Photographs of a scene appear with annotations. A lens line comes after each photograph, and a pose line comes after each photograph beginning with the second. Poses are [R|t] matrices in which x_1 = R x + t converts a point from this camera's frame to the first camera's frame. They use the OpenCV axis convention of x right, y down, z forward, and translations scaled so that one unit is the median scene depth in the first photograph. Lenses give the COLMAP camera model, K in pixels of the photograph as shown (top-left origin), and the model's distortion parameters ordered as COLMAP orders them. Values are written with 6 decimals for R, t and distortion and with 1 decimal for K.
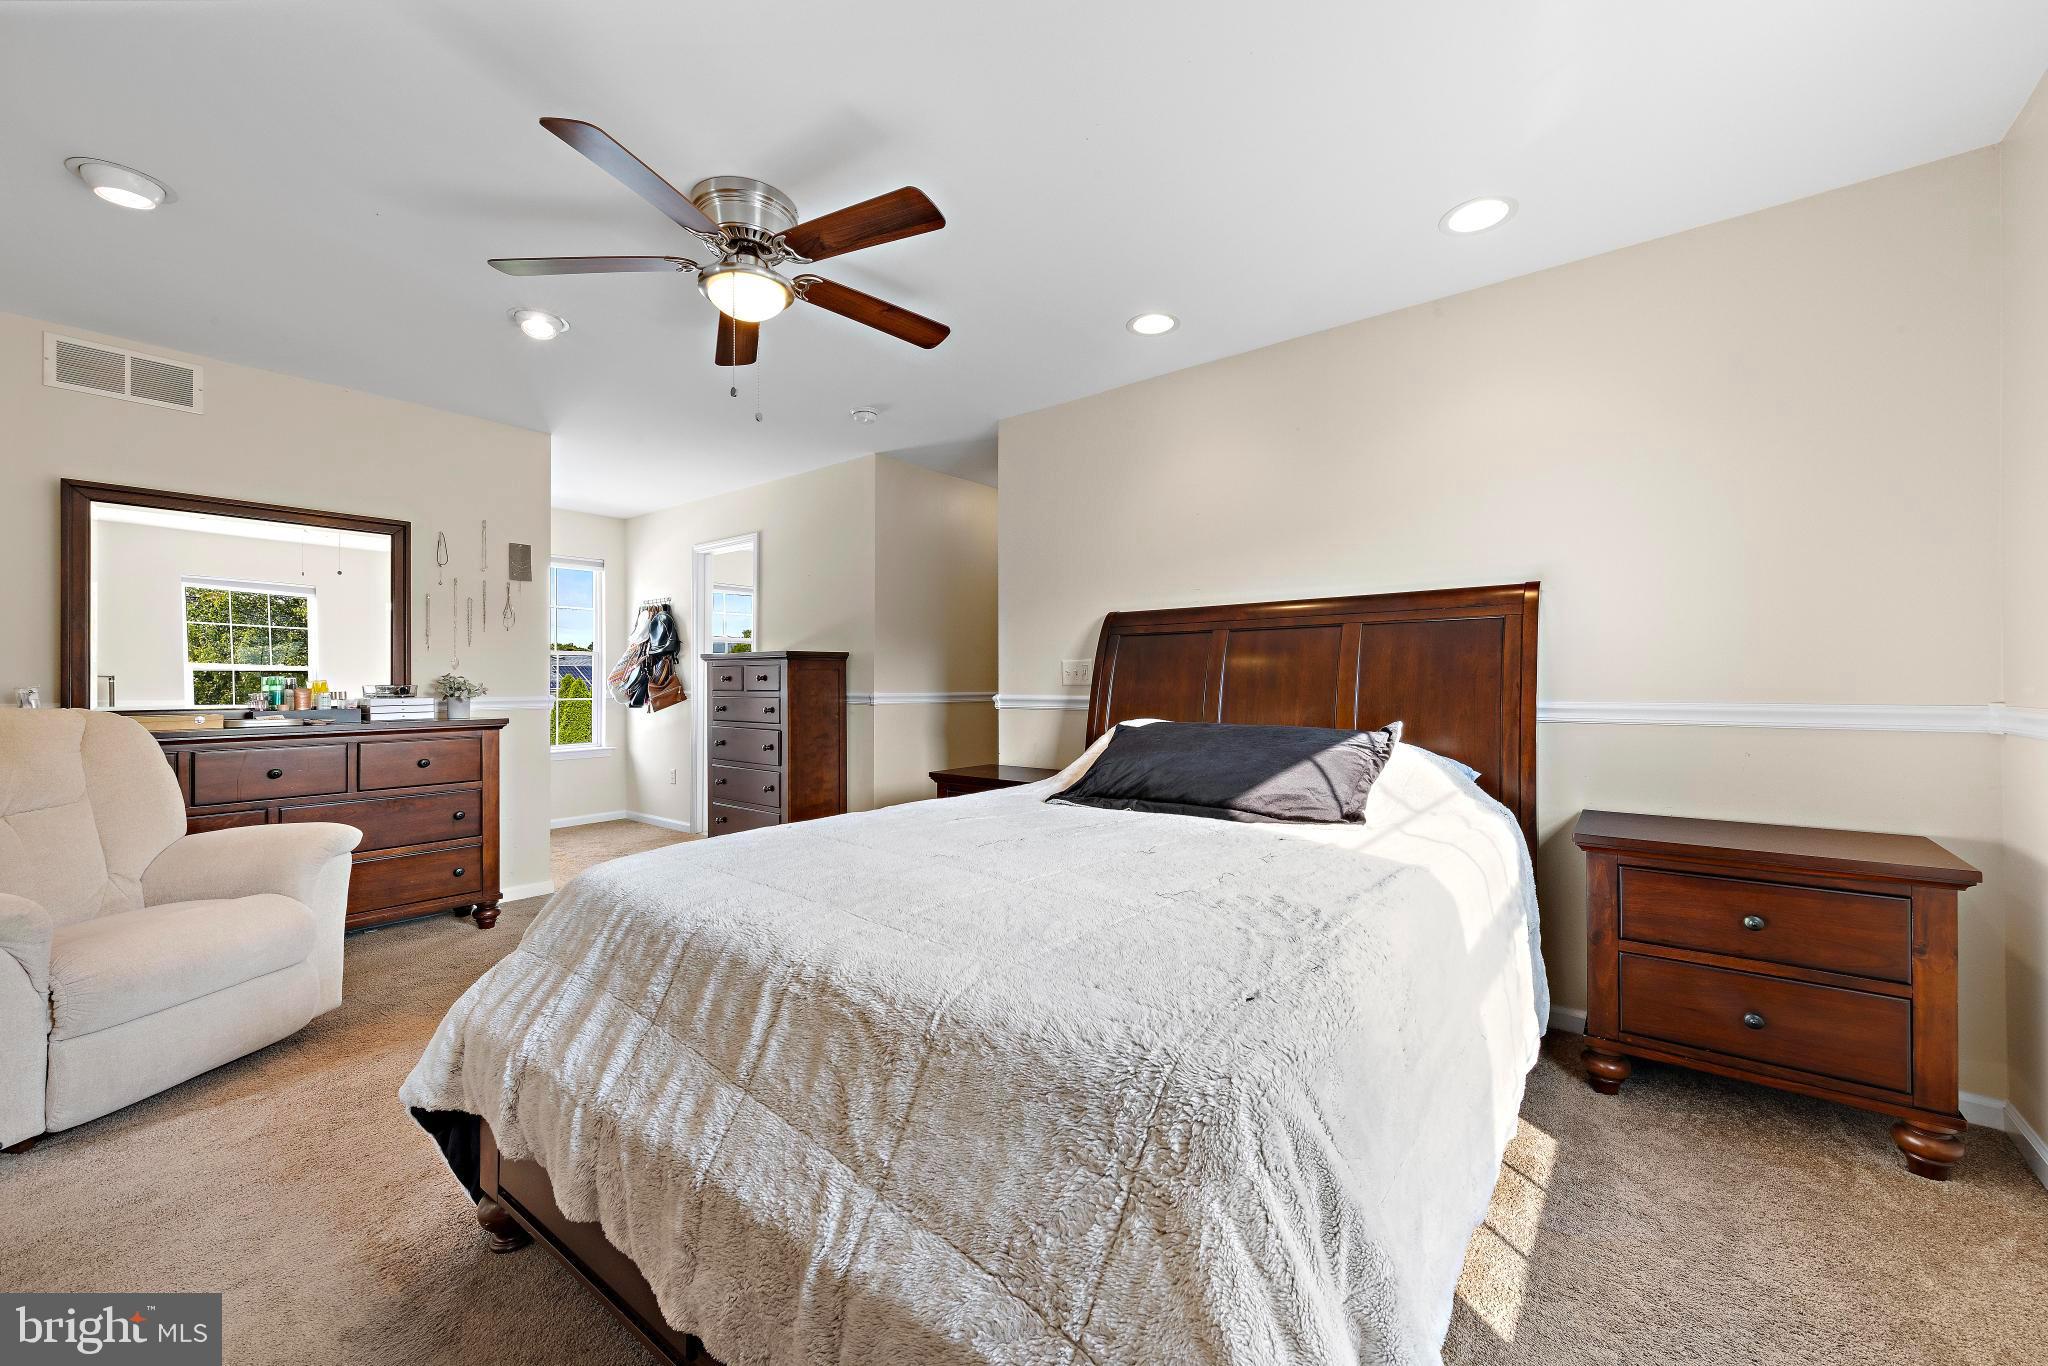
lens RADIAL K [[784.6, 0, 1022.9], [0, 784.6, 682.2], [0, 0, 1]] dist [0.003833, 0.000213]
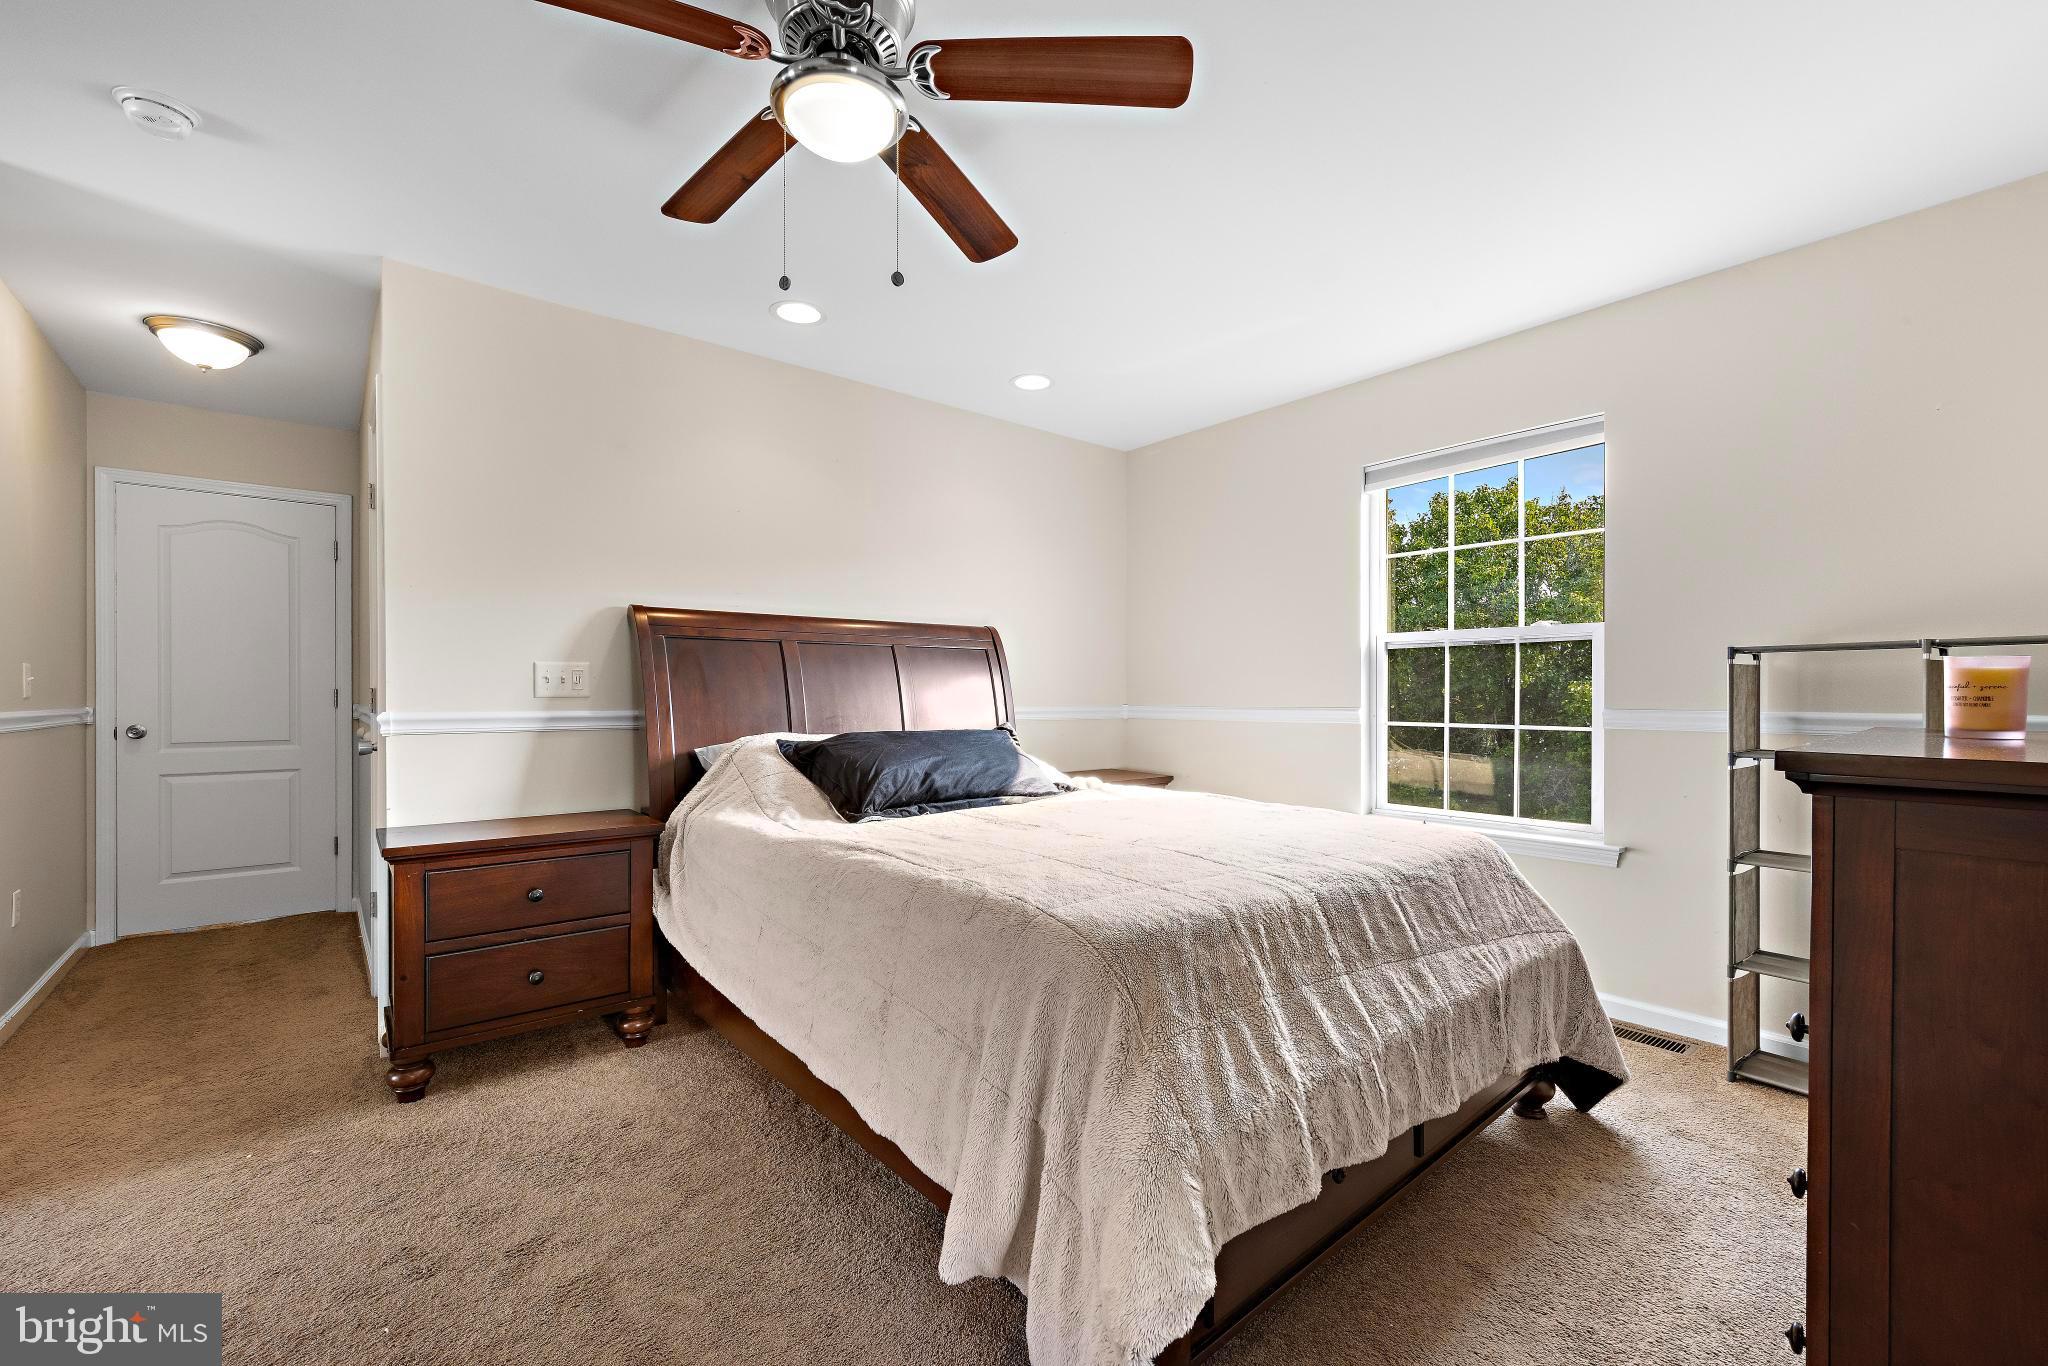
lens RADIAL K [[853.1, 0, 1027.6], [0, 853.1, 701.0], [0, 0, 1]] dist [-0.004189, -0.000387]
pose [[0.215672, -0.003027, 0.976461, -1.322028], [-0.000078, 0.999995, 0.003117, 0.010784], [-0.976466, -0.000748, 0.215671, 0.860424]]
